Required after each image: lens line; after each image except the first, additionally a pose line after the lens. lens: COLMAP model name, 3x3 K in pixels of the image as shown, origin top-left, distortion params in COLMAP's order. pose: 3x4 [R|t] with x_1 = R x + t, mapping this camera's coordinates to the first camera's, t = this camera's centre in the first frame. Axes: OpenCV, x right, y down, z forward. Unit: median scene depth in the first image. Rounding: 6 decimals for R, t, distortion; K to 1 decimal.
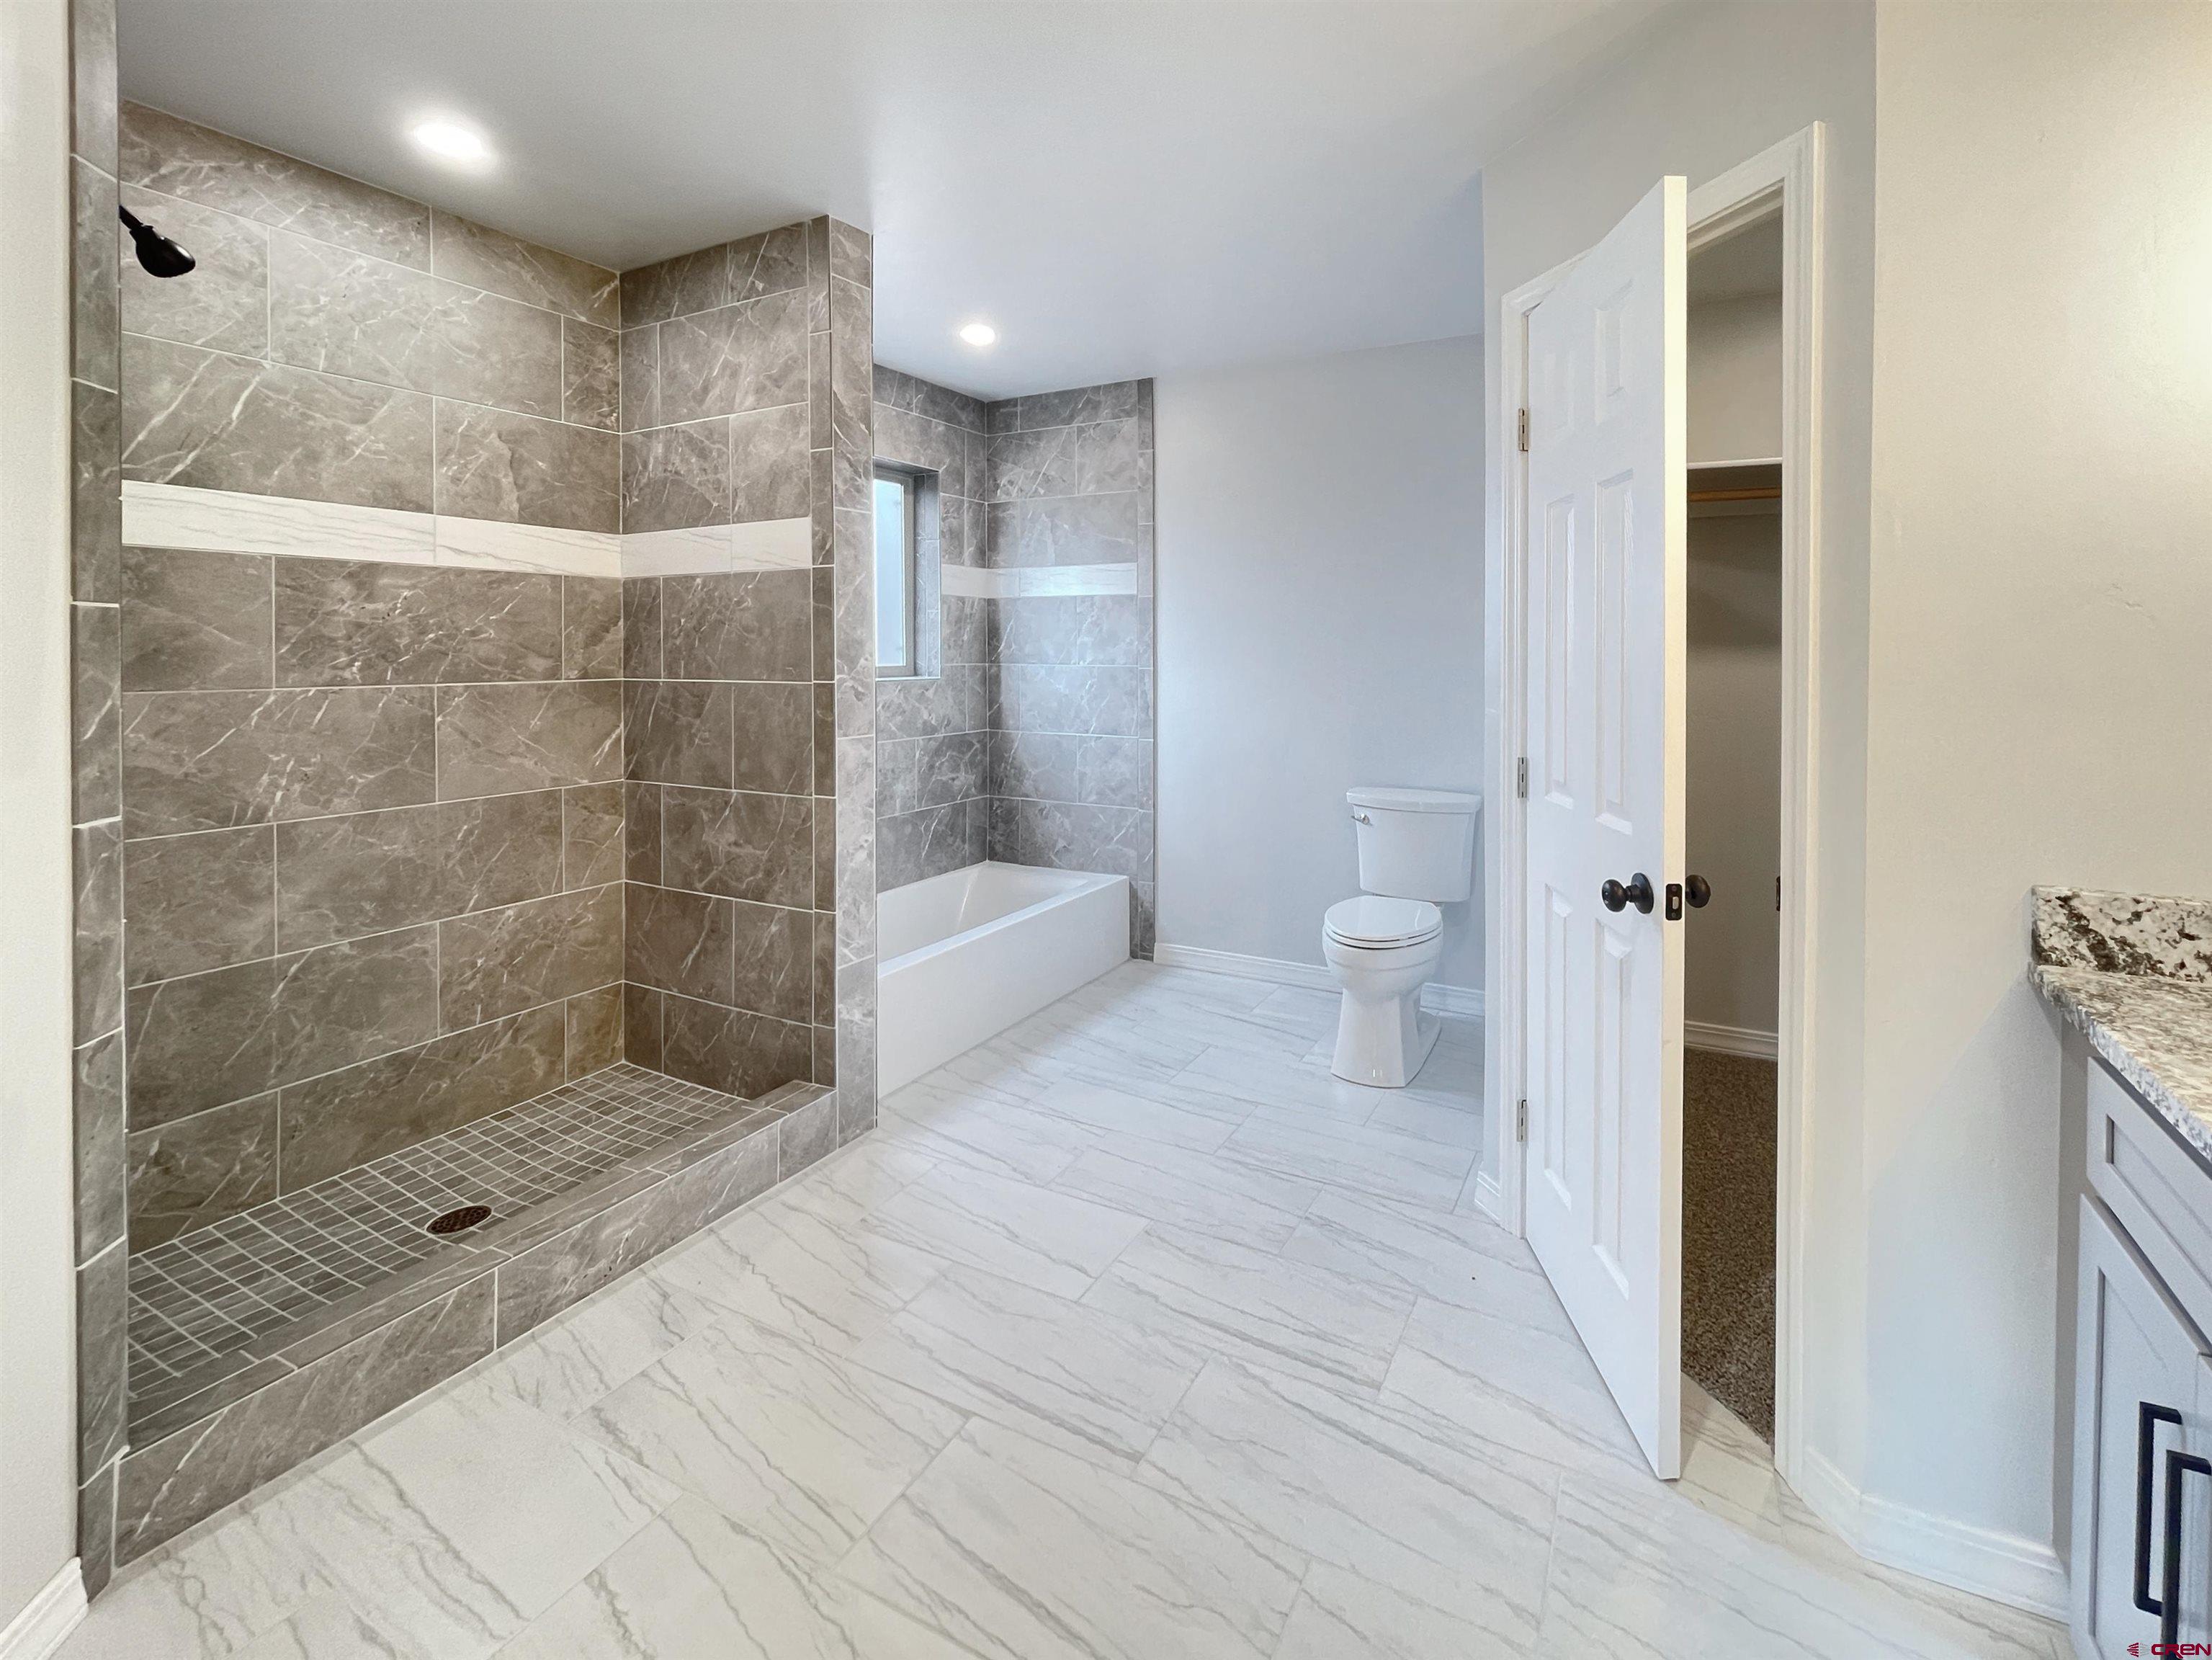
lens RADIAL K [[944.4, 0, 1240.6], [0, 944.4, 692.3], [0, 0, 1]] dist [-0.003039, 0.003440]
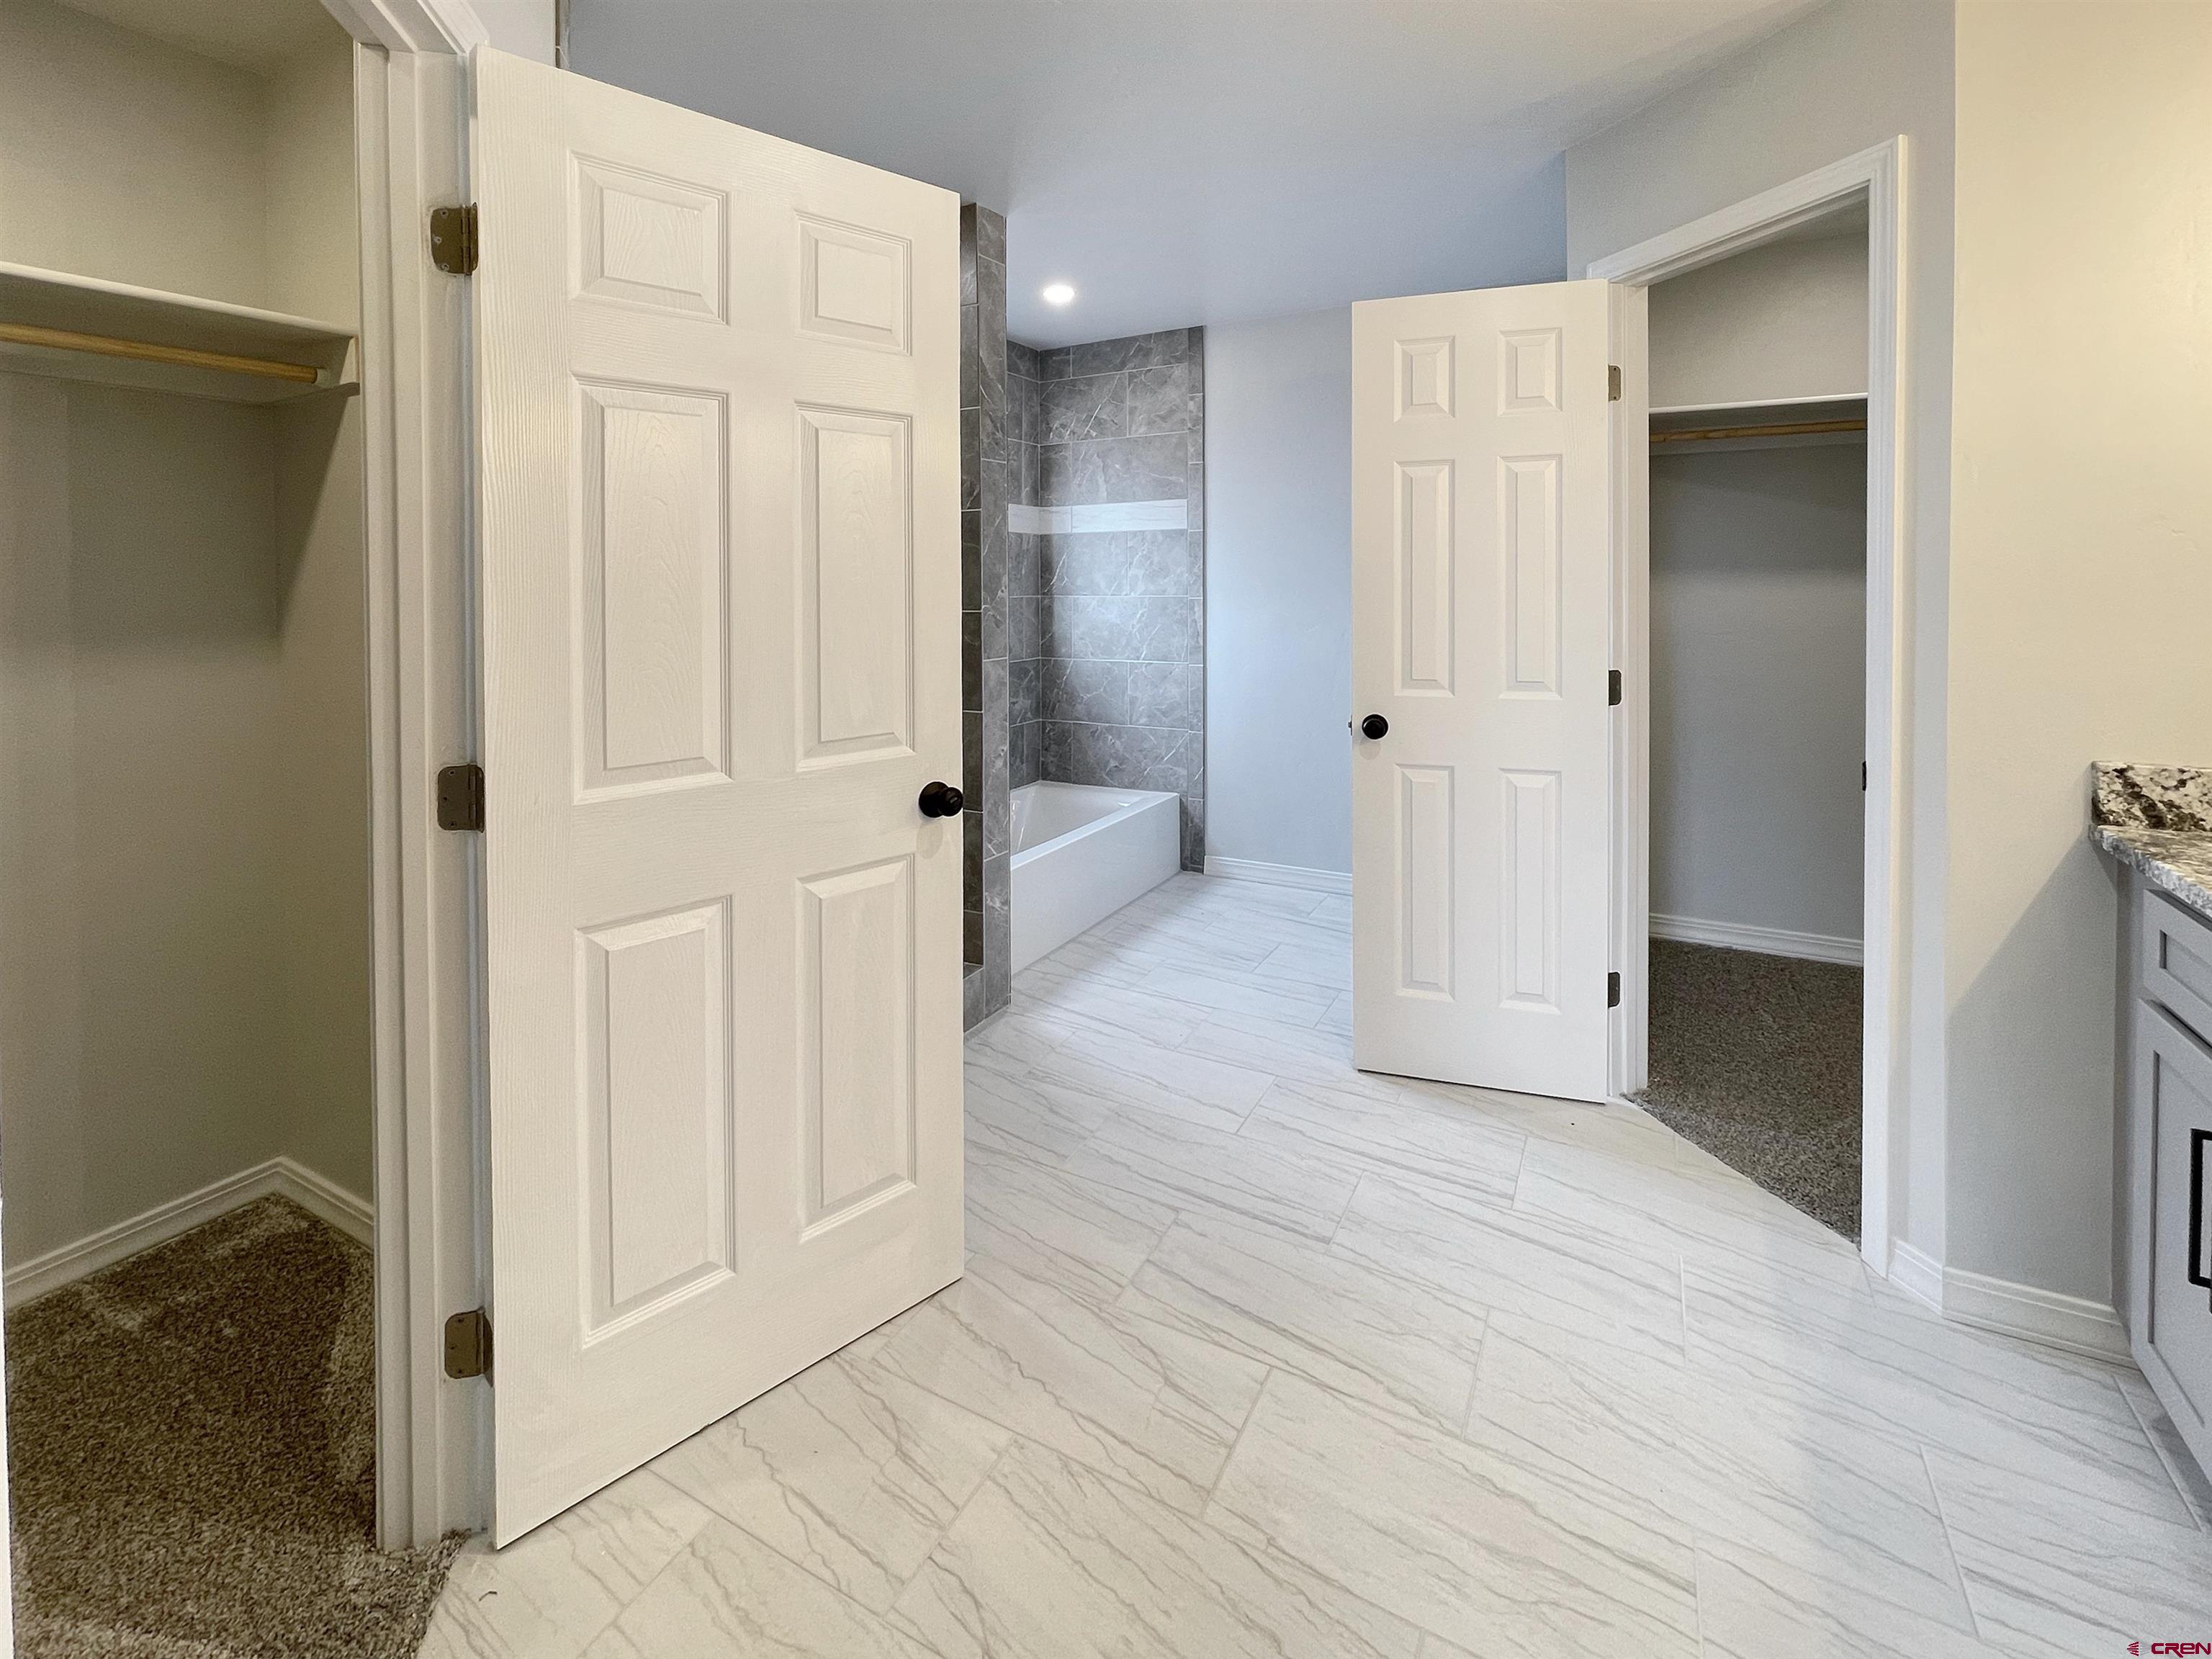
lens RADIAL K [[989.0, 0, 1134.7], [0, 989.0, 631.5], [0, 0, 1]] dist [0.007424, -0.001698]
pose [[0.999197, -0.009604, -0.038900, -0.201621], [0.009800, 0.999940, 0.004845, 0.009817], [0.038851, -0.005222, 0.999231, -0.193755]]
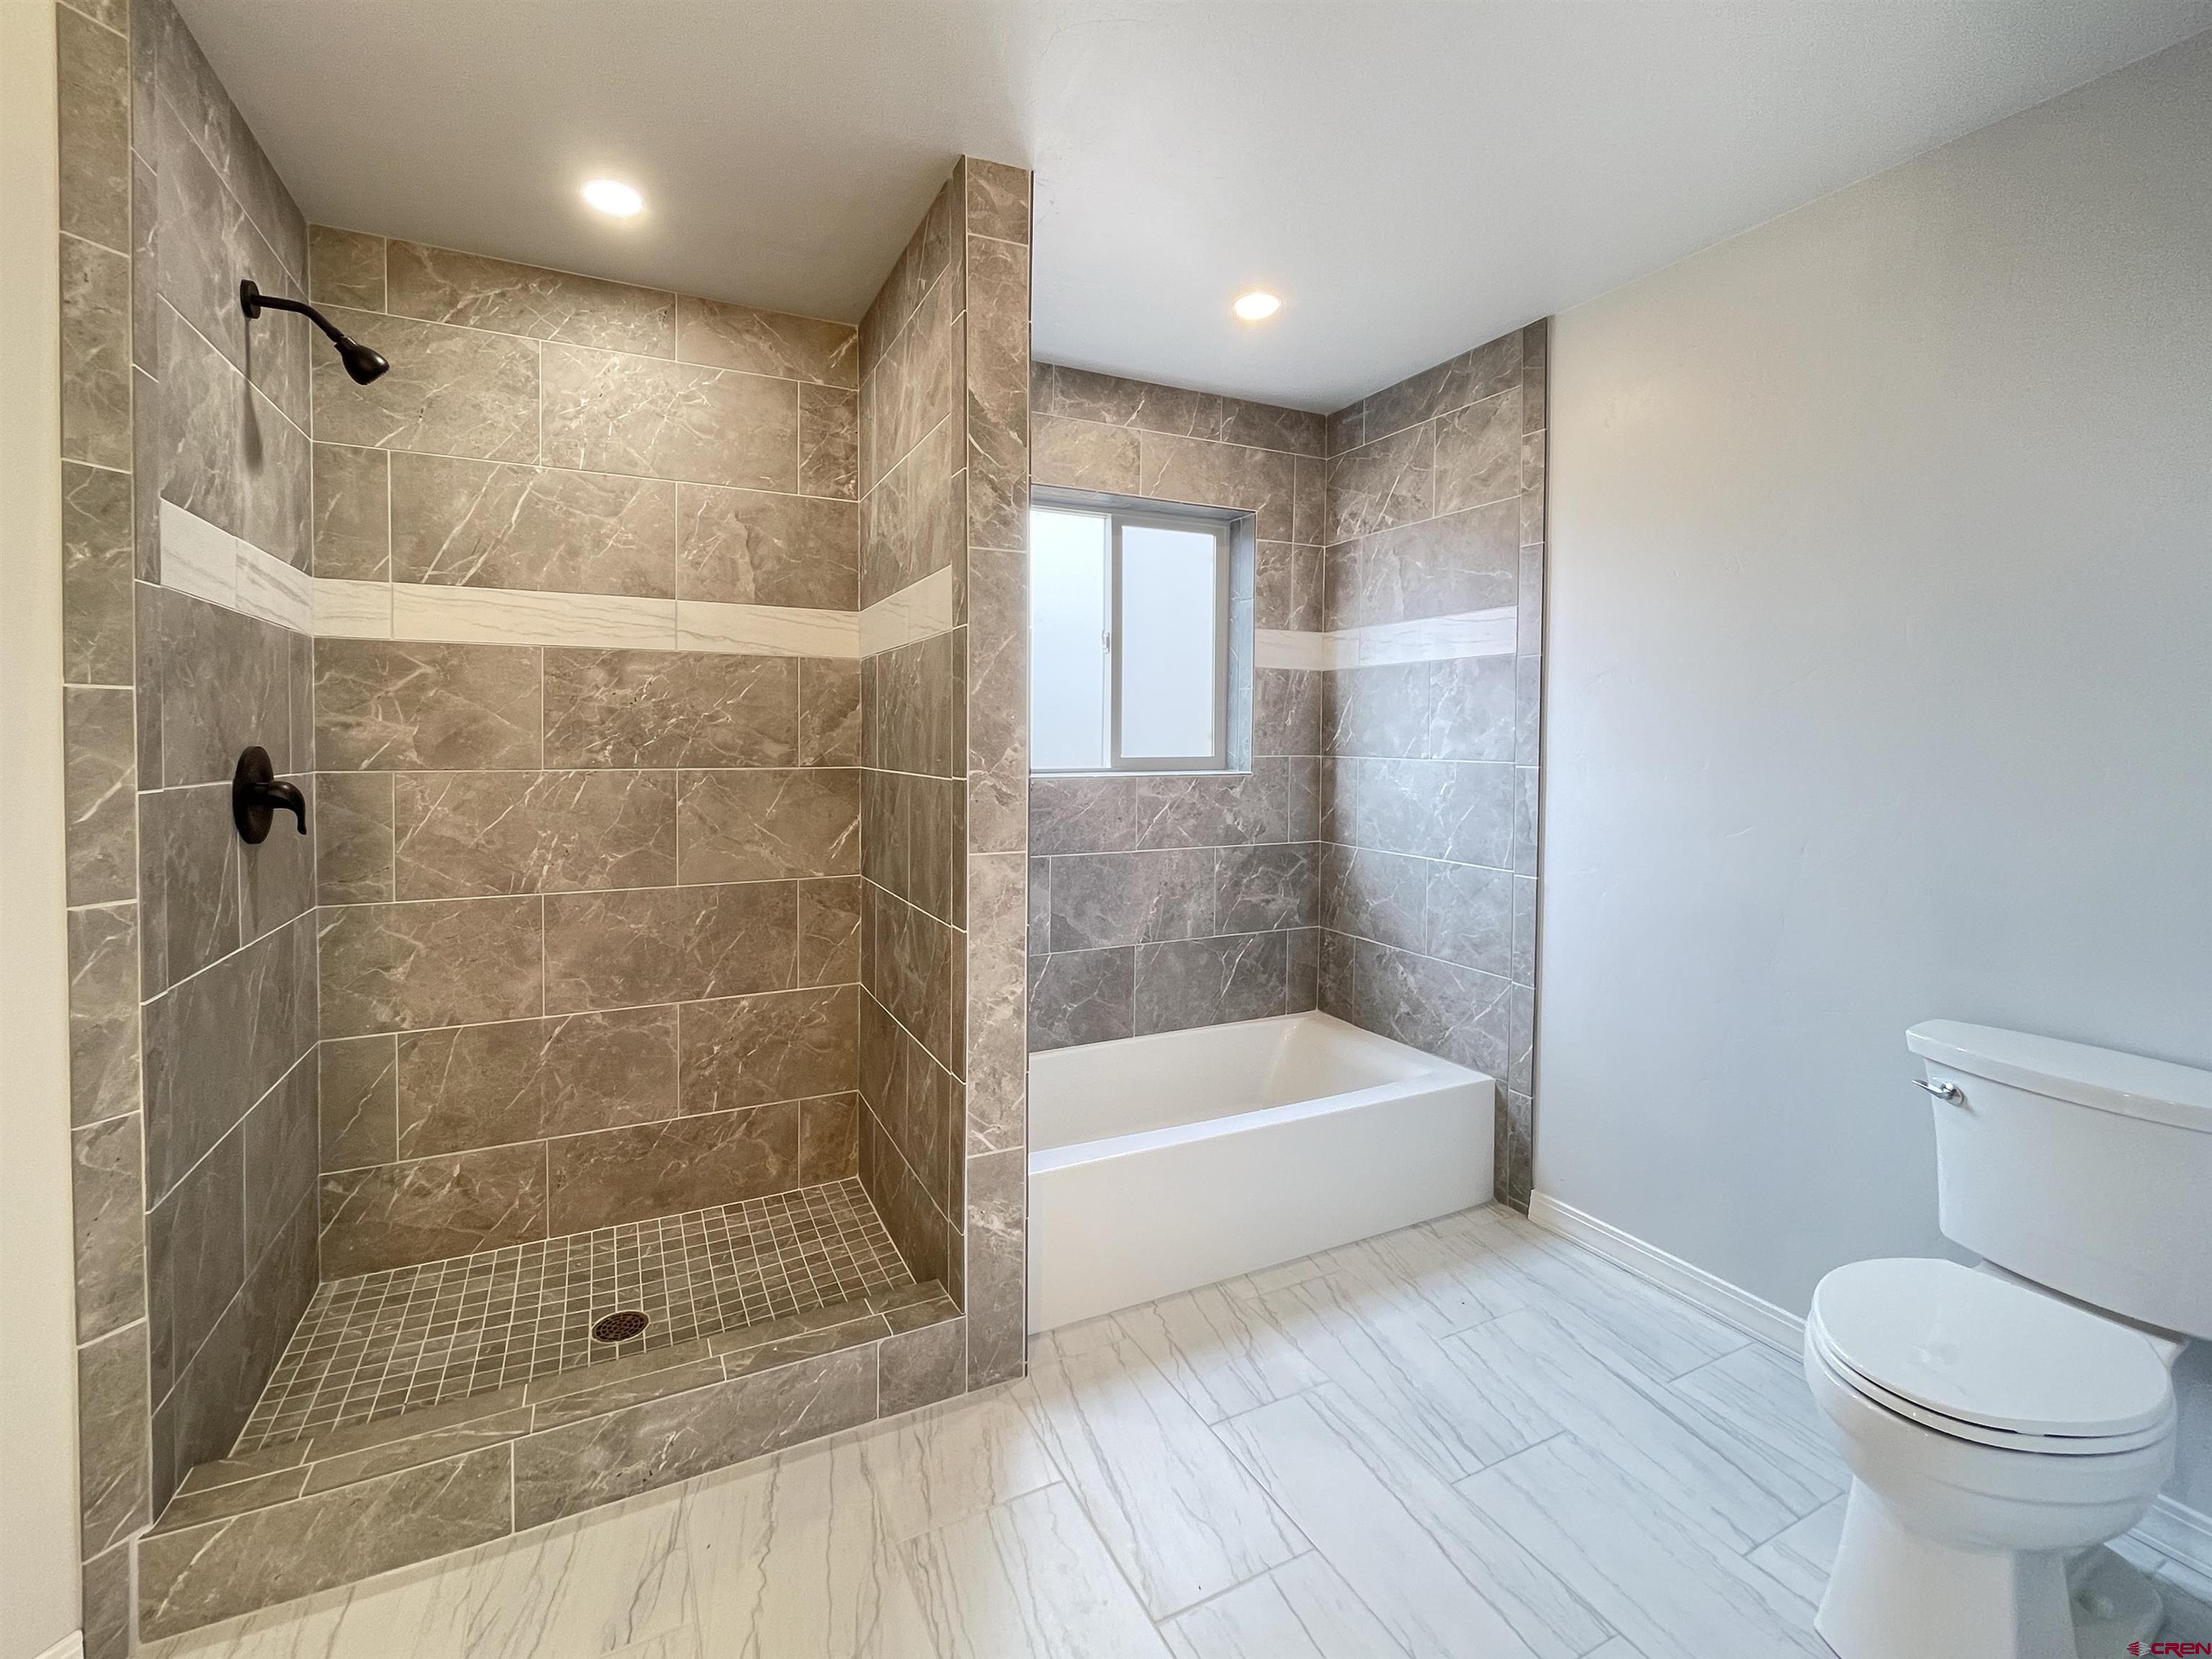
lens RADIAL K [[944.2, 0, 1097.2], [0, 944.2, 766.8], [0, 0, 1]] dist [-0.003039, 0.003440]
pose [[0.777069, 0.024387, -0.628943, 0.126140], [-0.033222, 0.999445, -0.002294, -0.022658], [0.628538, 0.022678, 0.777448, 0.487767]]
